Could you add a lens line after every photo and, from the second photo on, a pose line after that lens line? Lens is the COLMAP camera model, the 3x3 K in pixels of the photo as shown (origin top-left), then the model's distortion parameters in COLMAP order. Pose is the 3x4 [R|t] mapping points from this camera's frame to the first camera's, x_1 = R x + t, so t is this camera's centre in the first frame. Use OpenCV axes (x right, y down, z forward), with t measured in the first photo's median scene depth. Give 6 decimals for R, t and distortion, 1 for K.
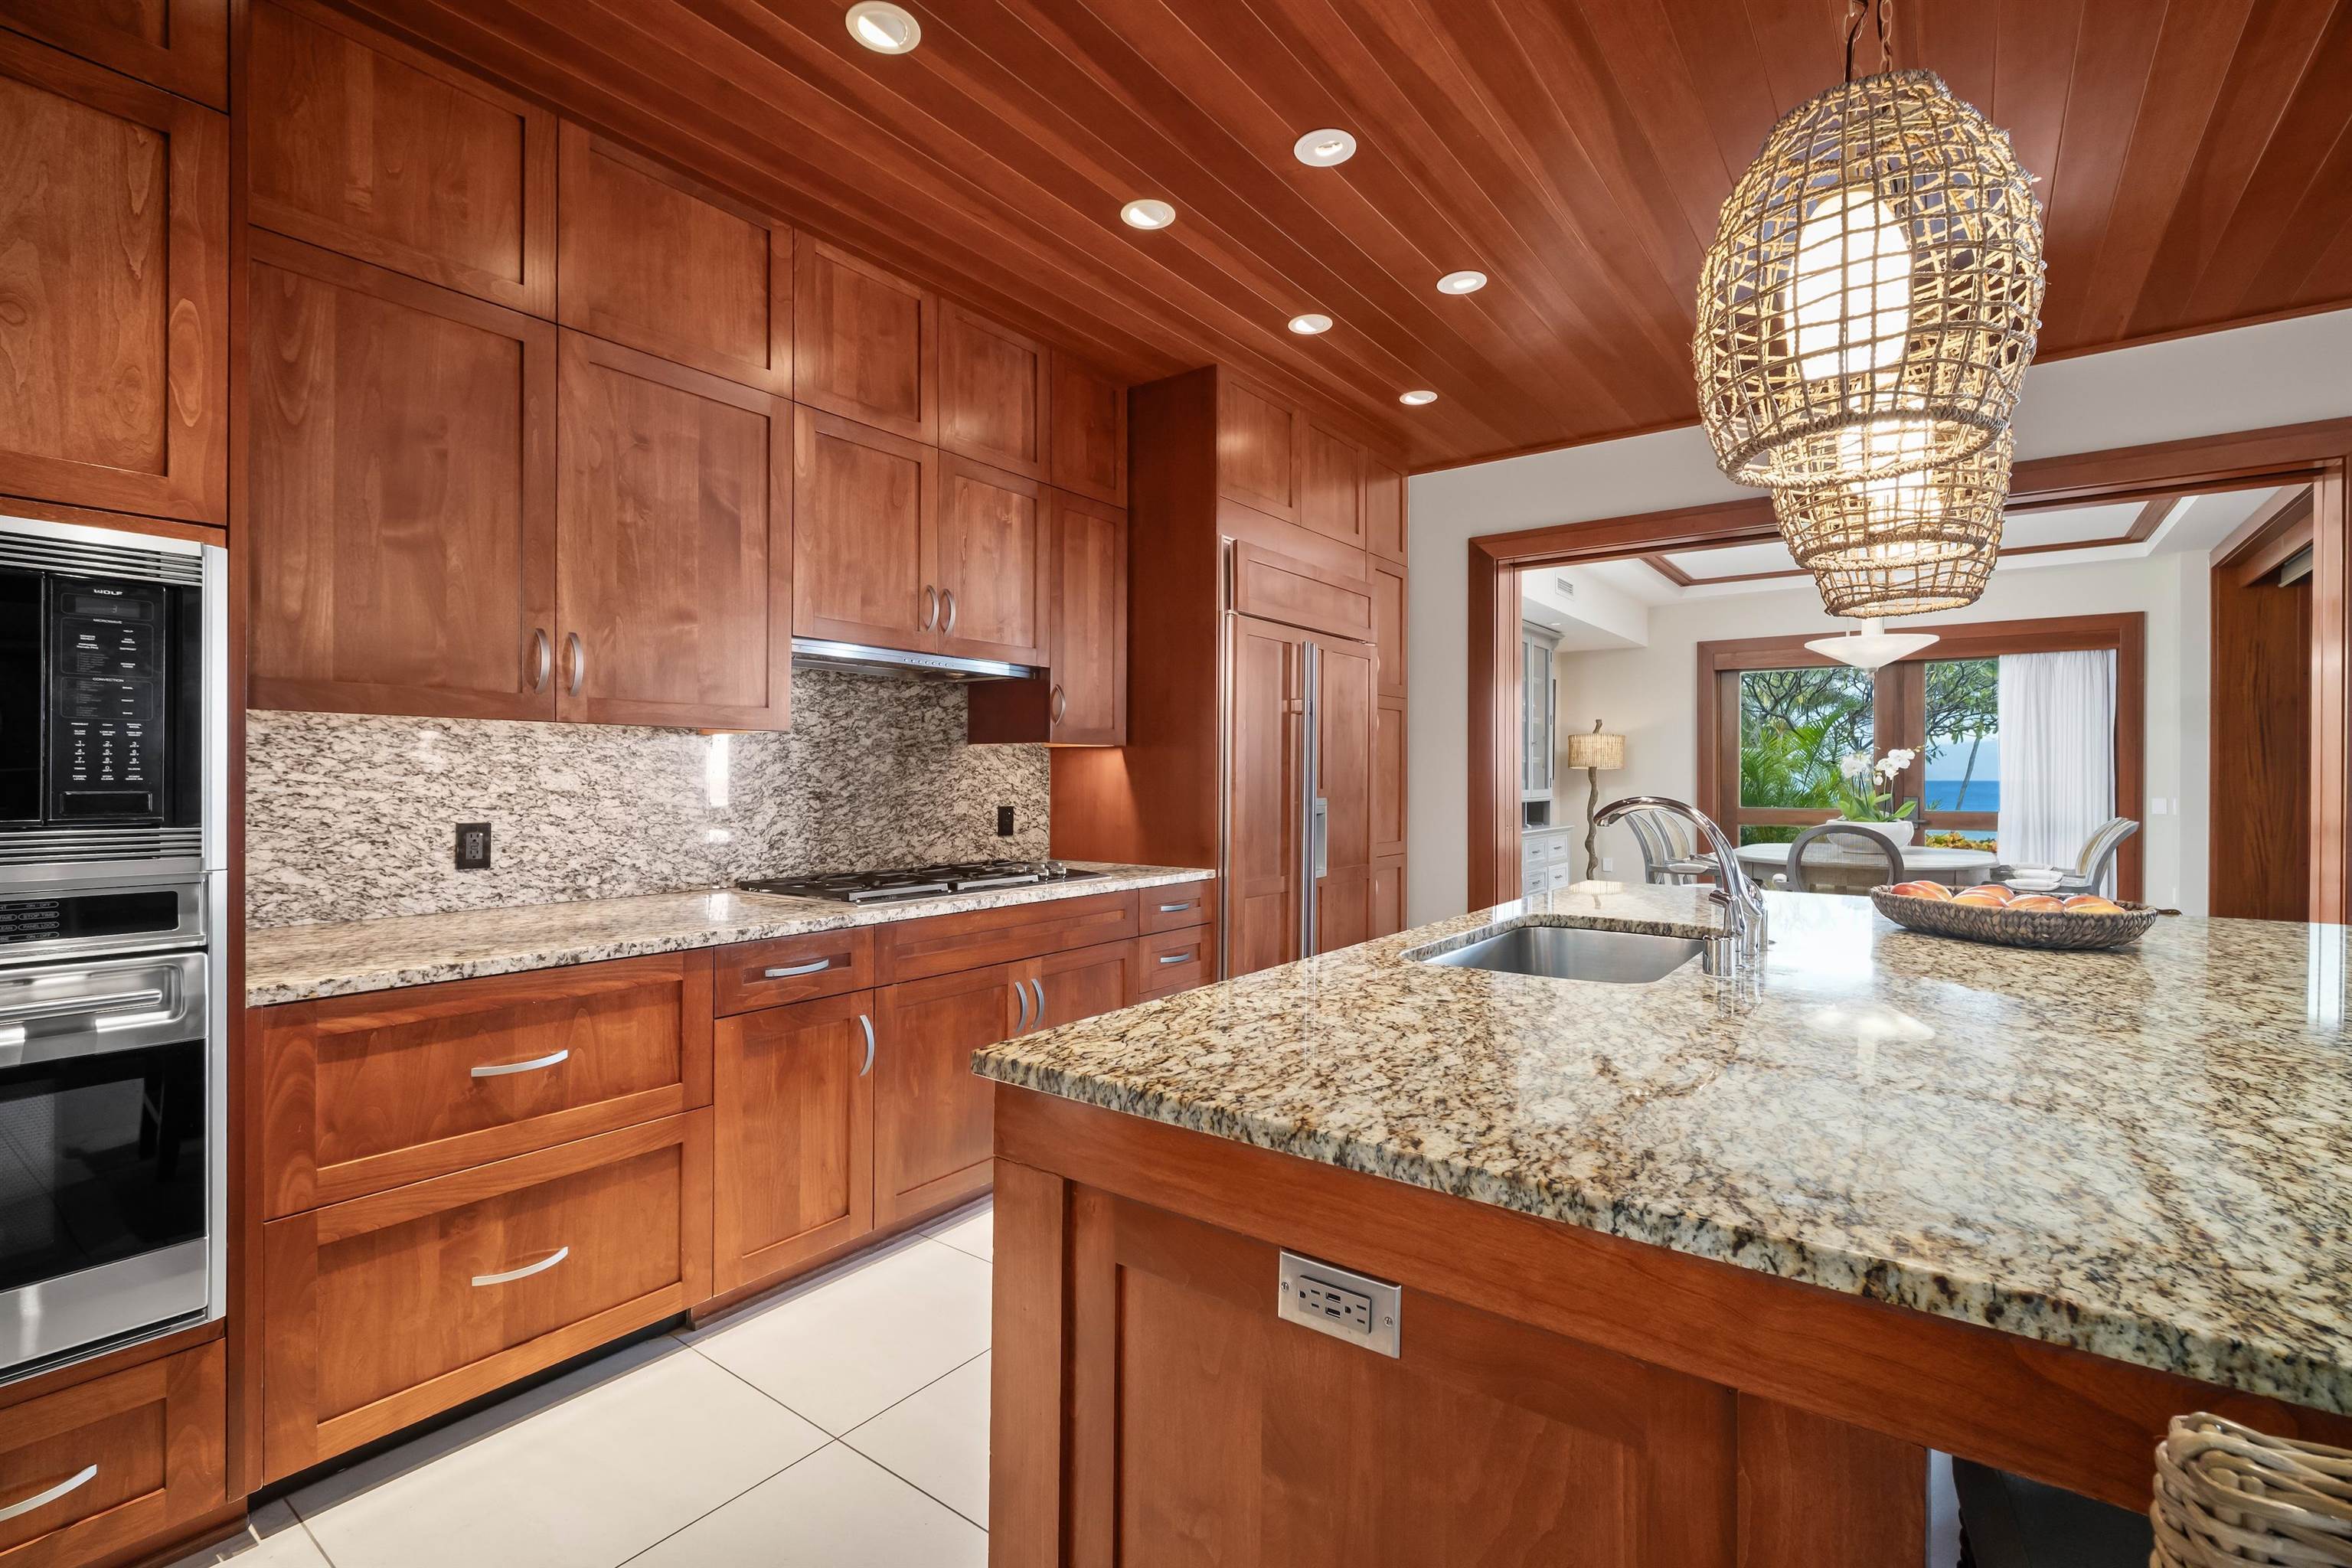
lens RADIAL K [[1053.3, 0, 1176.0], [0, 1053.3, 784.0], [0, 0, 1]] dist [0.003125, 0.000049]
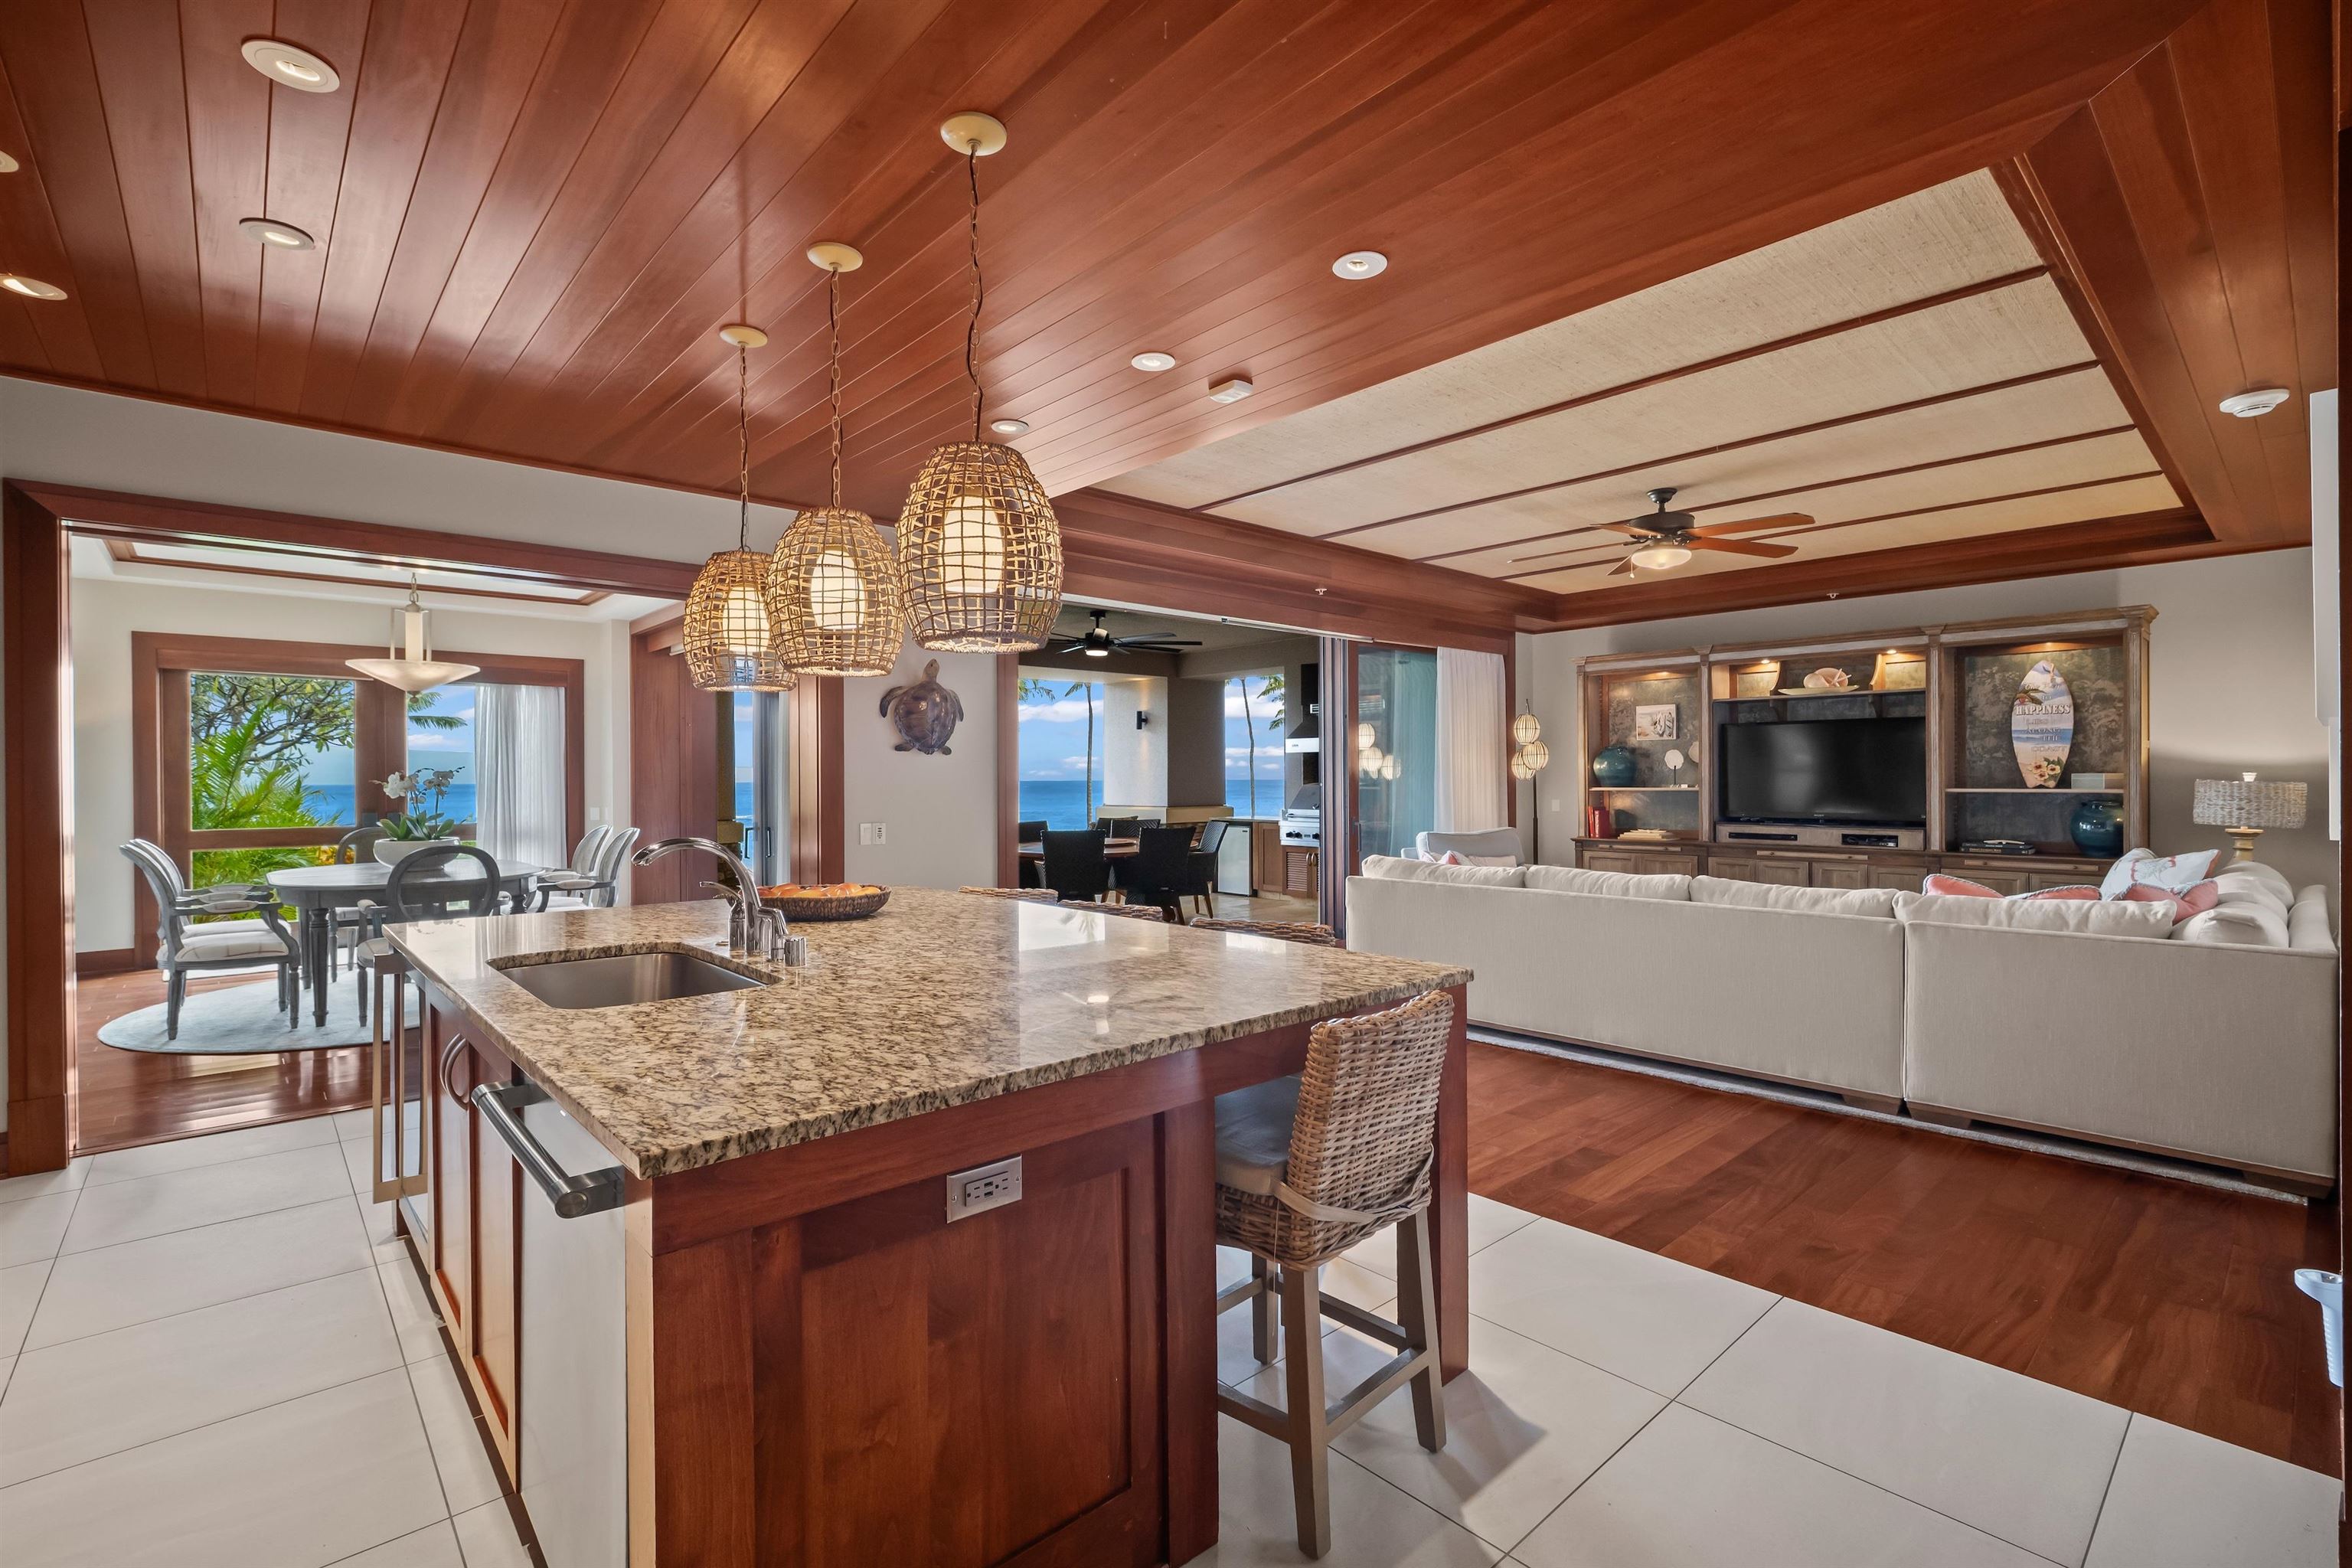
lens RADIAL K [[1055.6, 0, 1174.7], [0, 1055.6, 761.8], [0, 0, 1]] dist [0.000812, 0.000037]
pose [[0.196403, 0.010449, 0.980467, -1.171598], [0.012549, 0.999835, -0.013169, -0.097957], [-0.980443, 0.014891, 0.196240, 0.368242]]
